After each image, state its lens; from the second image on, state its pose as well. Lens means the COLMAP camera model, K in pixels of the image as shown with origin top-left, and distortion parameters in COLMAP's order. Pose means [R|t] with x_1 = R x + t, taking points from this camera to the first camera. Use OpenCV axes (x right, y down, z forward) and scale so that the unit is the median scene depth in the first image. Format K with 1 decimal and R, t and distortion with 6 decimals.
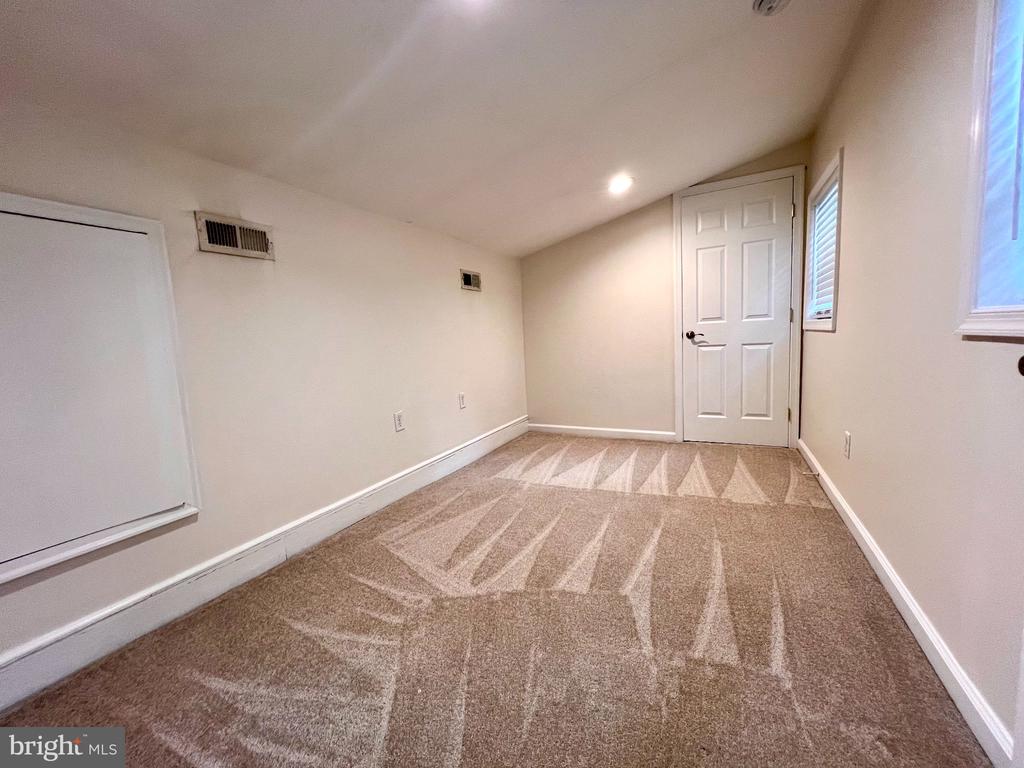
lens RADIAL K [[414.7, 0, 512.0], [0, 414.7, 384.0], [0, 0, 1]] dist [-0.000602, -0.000077]
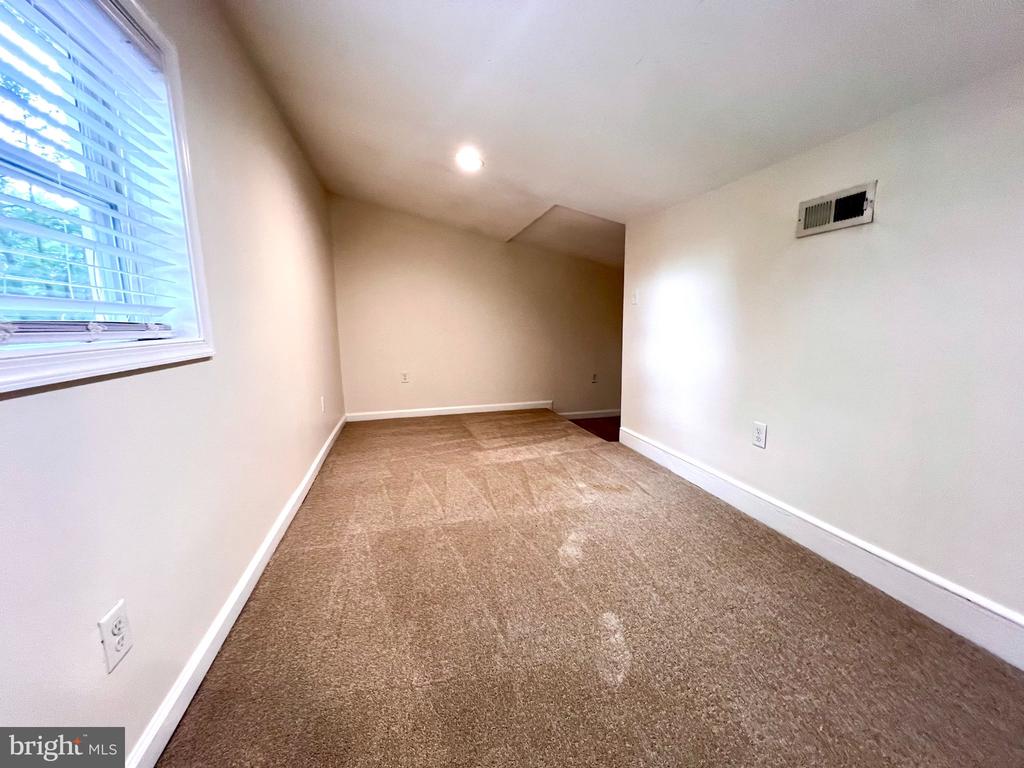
lens RADIAL K [[414.7, 0, 512.0], [0, 414.7, 384.0], [0, 0, 1]] dist [-0.000602, -0.000077]
pose [[-0.743760, 0.148761, -0.651684, 0.555655], [-0.036115, 0.964555, 0.261400, -0.174166], [0.667471, 0.217954, -0.712024, 1.186288]]
